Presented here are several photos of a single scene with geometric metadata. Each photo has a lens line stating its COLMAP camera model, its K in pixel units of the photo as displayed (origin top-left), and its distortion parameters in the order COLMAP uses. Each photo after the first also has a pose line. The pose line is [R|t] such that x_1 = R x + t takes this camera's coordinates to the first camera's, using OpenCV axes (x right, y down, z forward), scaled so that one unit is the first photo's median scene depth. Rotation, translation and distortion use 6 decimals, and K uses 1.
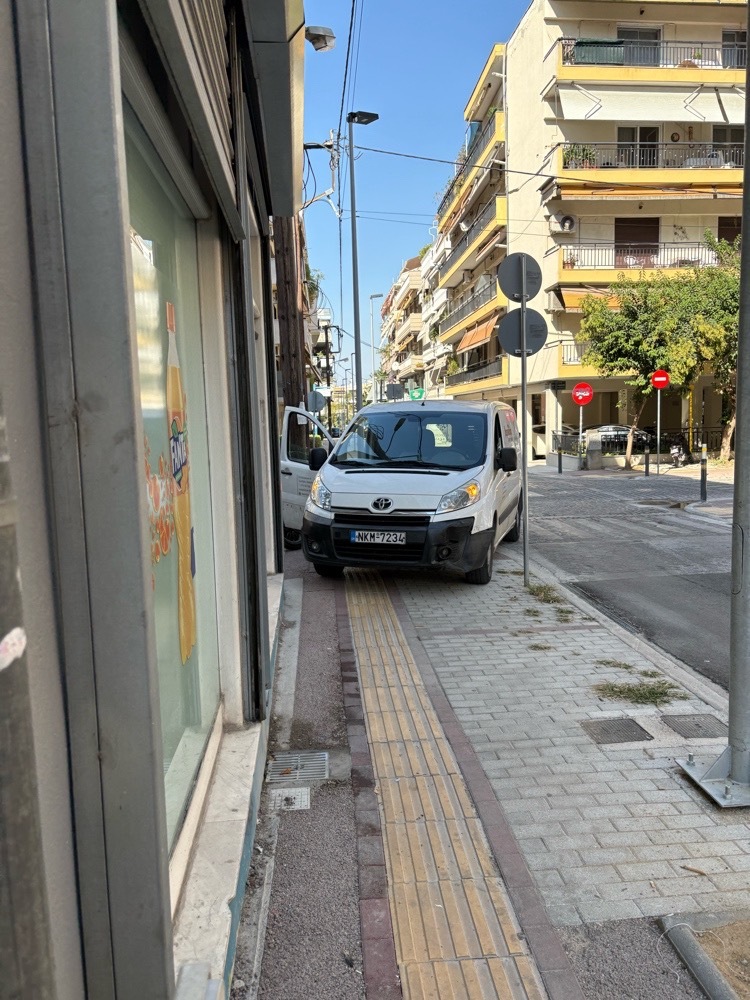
lens RADIAL K [[751.7, 0, 376.5], [0, 751.7, 500.8], [0, 0, 1]] dist [-0.008884, -0.015032]
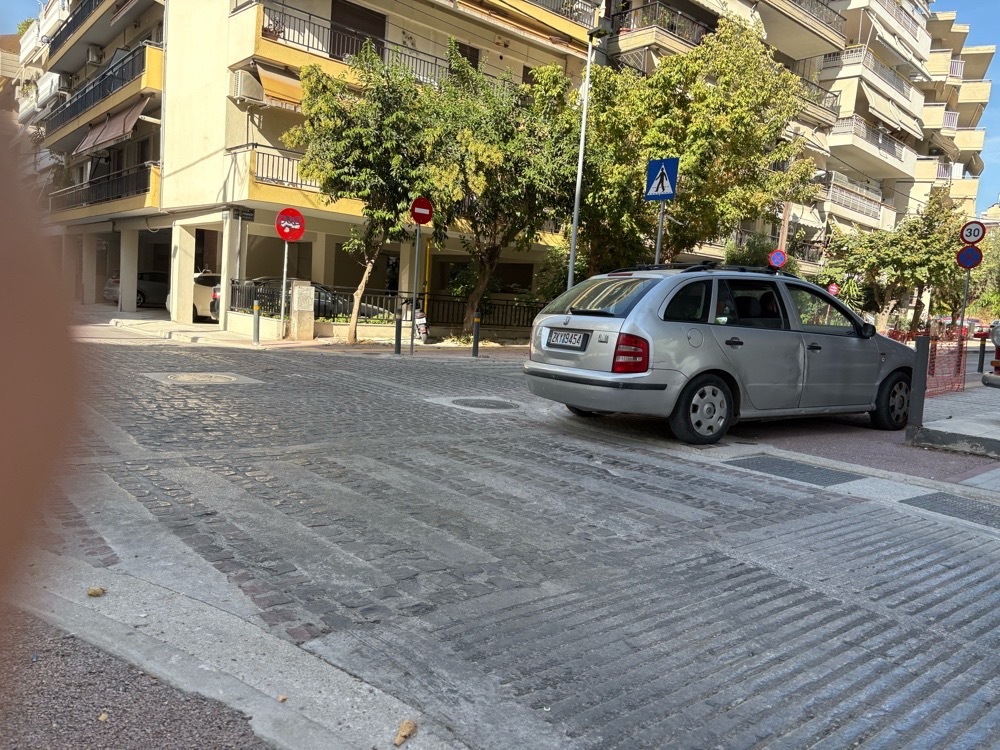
lens RADIAL K [[751.7, 0, 505.0], [0, 751.7, 368.4], [0, 0, 1]] dist [-0.008884, -0.015032]
pose [[0.800545, 0.029750, 0.598534, 0.030237], [-0.023517, 0.999557, -0.018229, -0.007547], [-0.598811, 0.000517, 0.800890, 0.316901]]
